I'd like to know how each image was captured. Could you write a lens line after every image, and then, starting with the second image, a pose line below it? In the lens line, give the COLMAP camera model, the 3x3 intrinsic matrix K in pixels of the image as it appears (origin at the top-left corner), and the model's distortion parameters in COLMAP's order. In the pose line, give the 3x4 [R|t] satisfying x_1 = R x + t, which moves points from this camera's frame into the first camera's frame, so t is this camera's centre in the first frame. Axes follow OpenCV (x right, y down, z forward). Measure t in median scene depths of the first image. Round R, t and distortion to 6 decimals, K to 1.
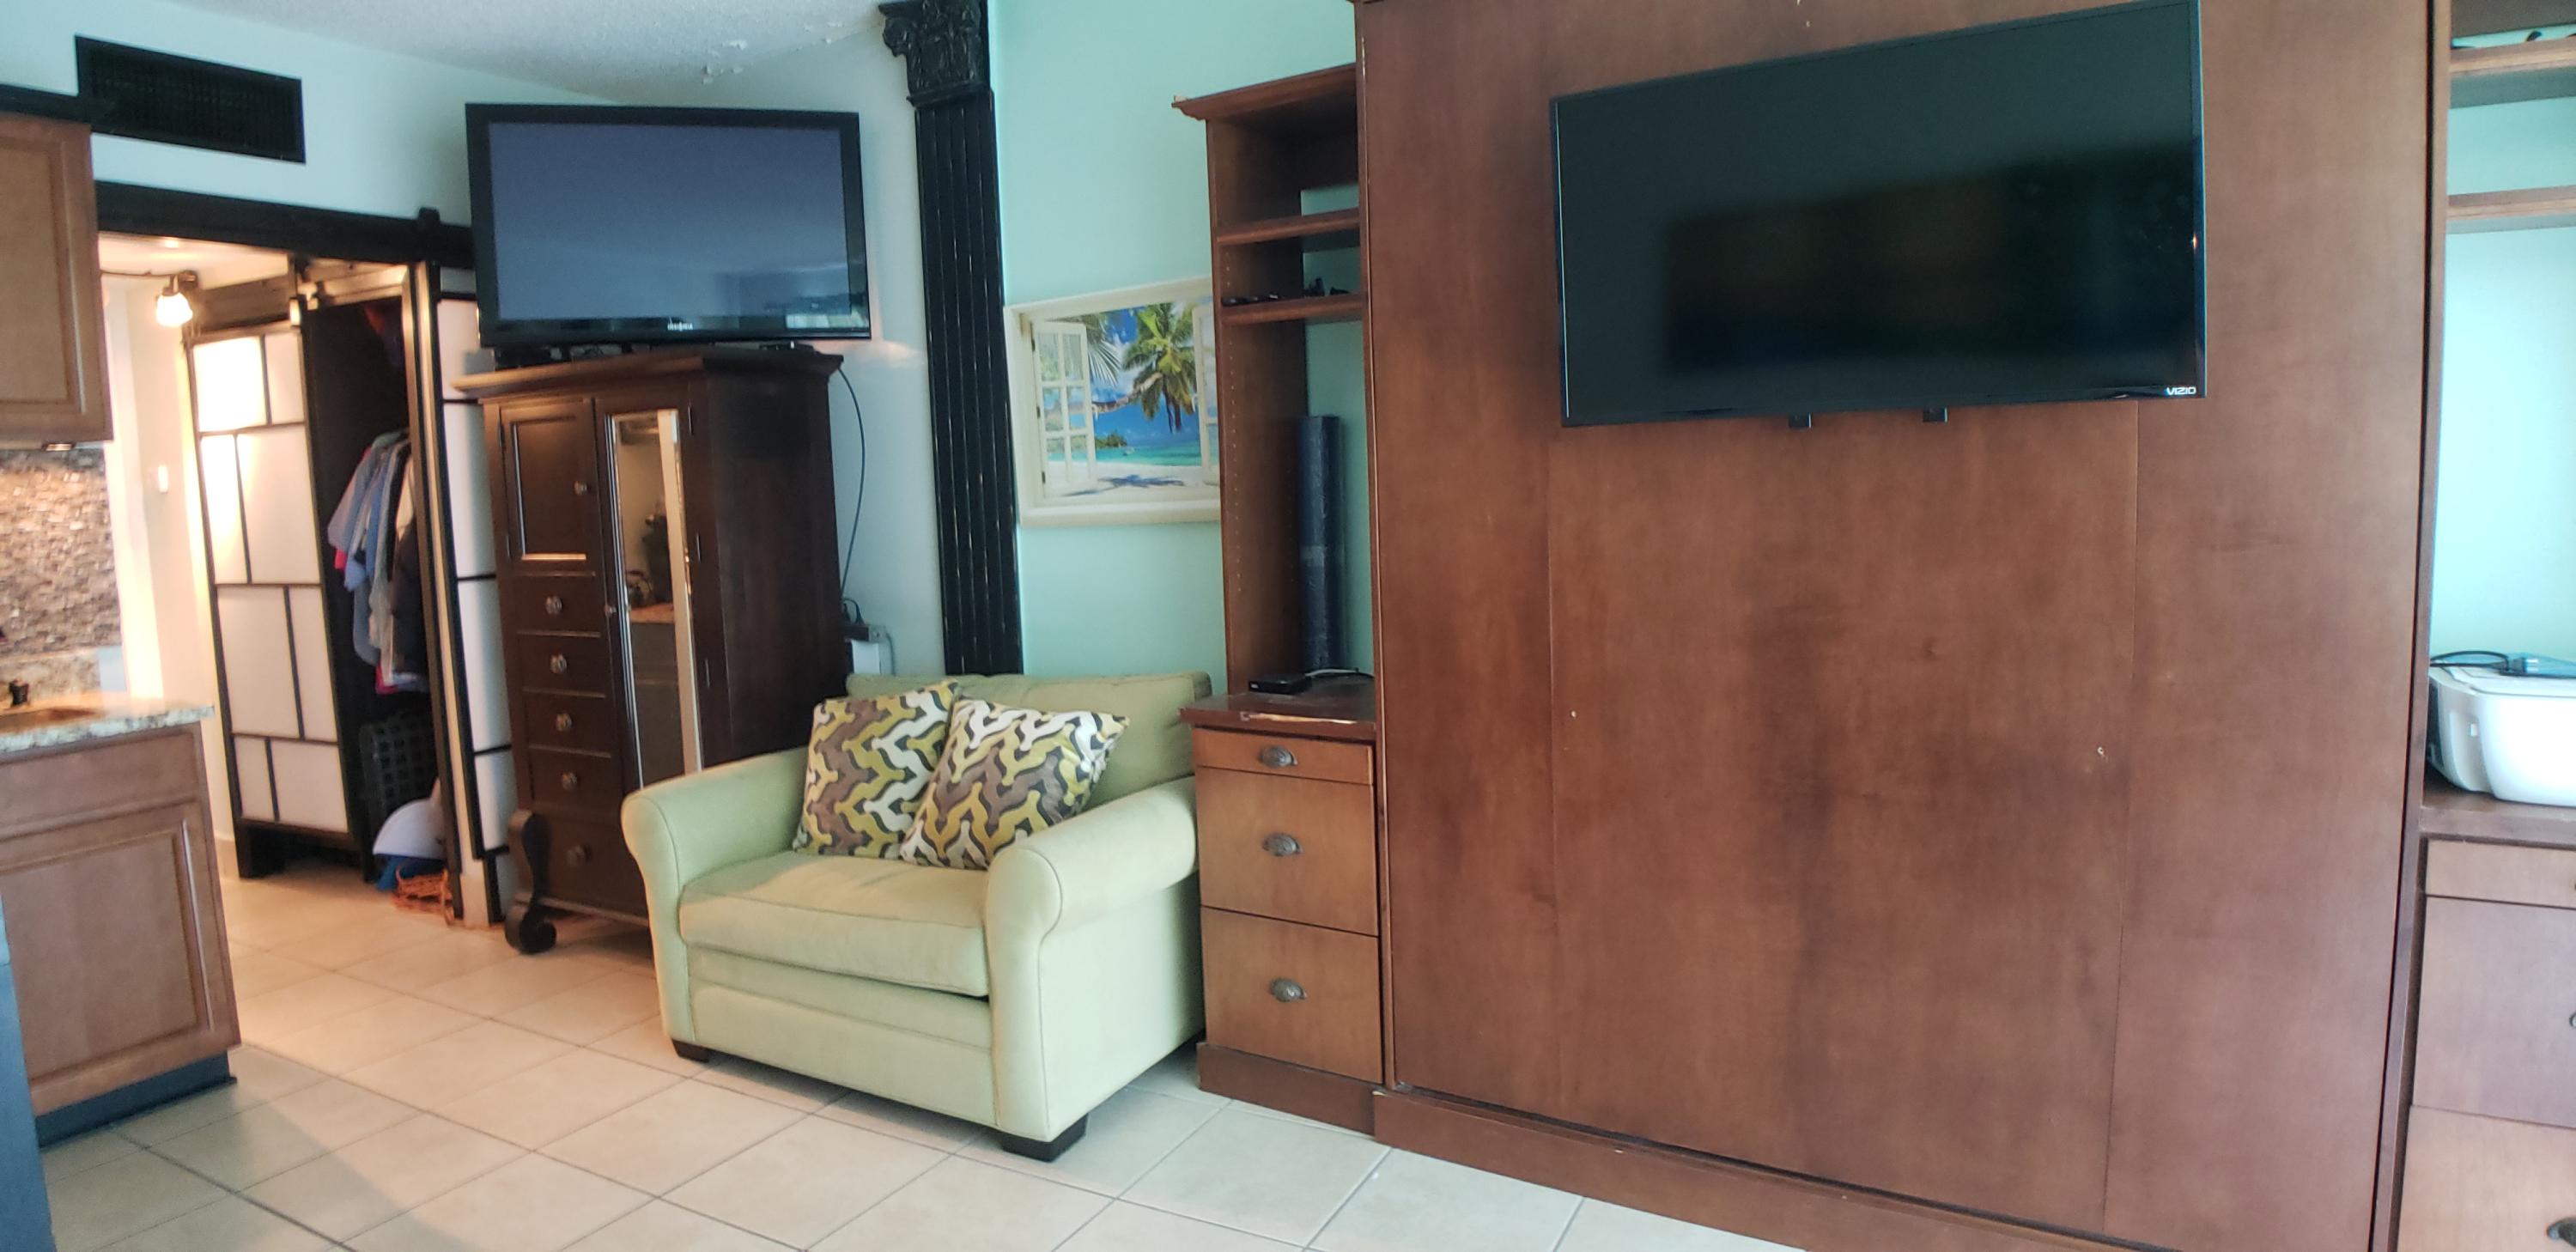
lens RADIAL K [[1372.8, 0, 1151.7], [0, 1372.8, 579.2], [0, 0, 1]] dist [-0.076658, 0.000959]
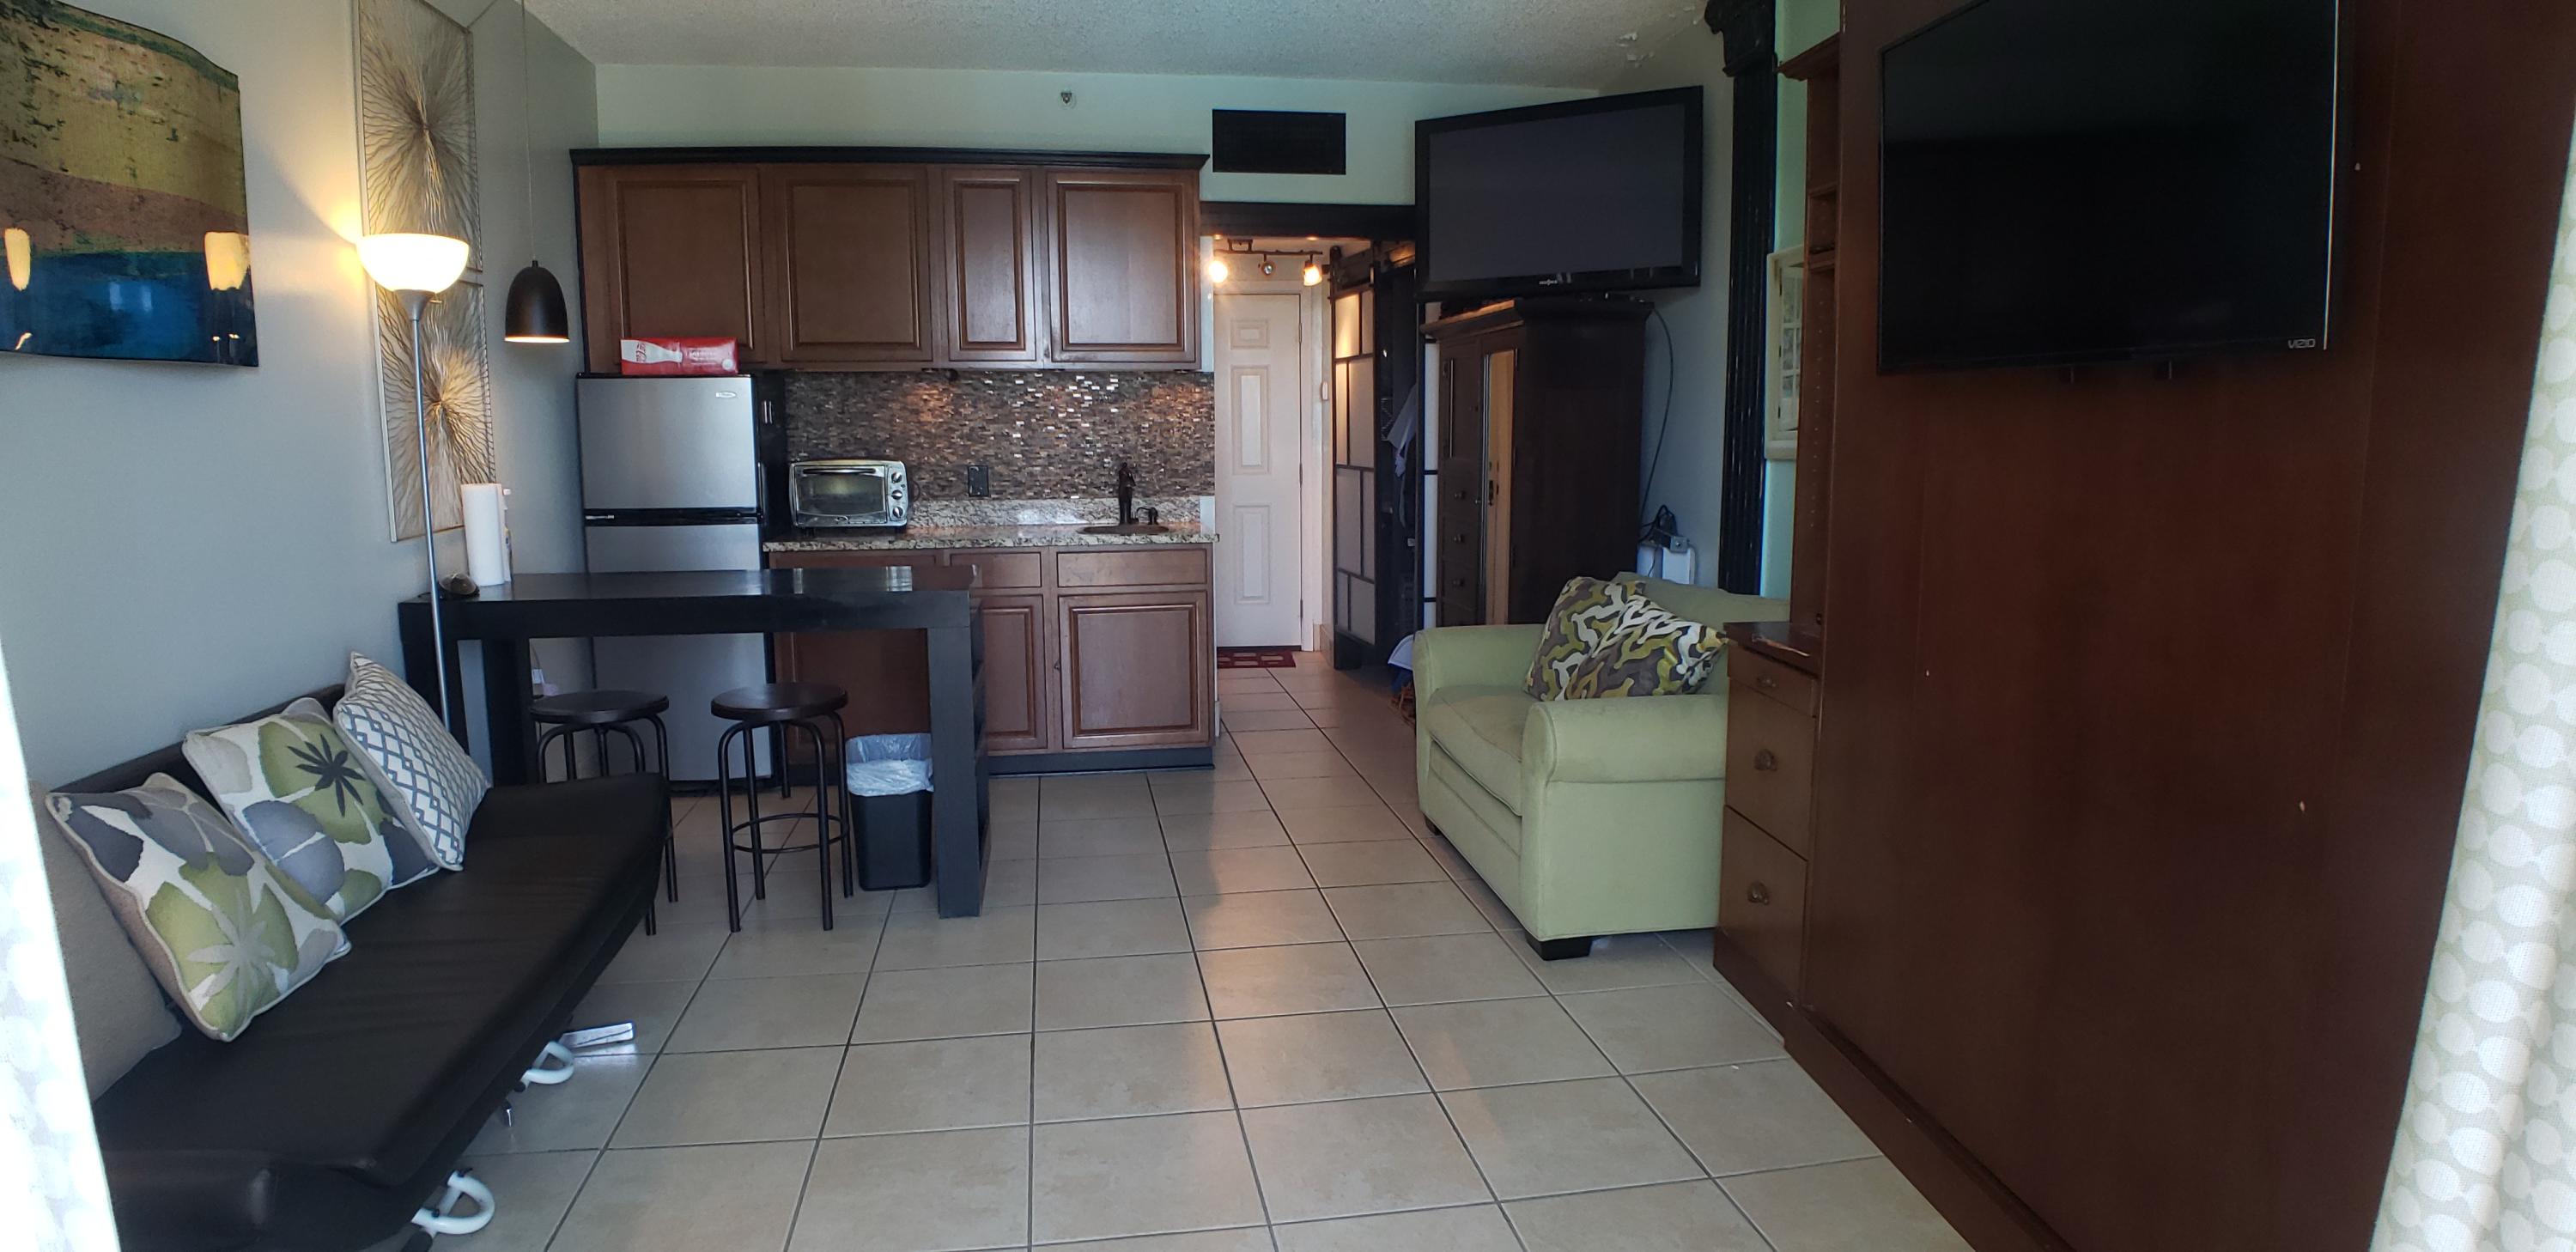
lens RADIAL K [[1372.8, 0, 1245.8], [0, 1372.8, 580.5], [0, 0, 1]] dist [-0.076658, 0.000959]
pose [[0.607103, 0.127861, -0.784269, 0.551879], [-0.080701, 0.991787, 0.099222, -0.015873], [0.790514, 0.003054, 0.612436, 0.011560]]
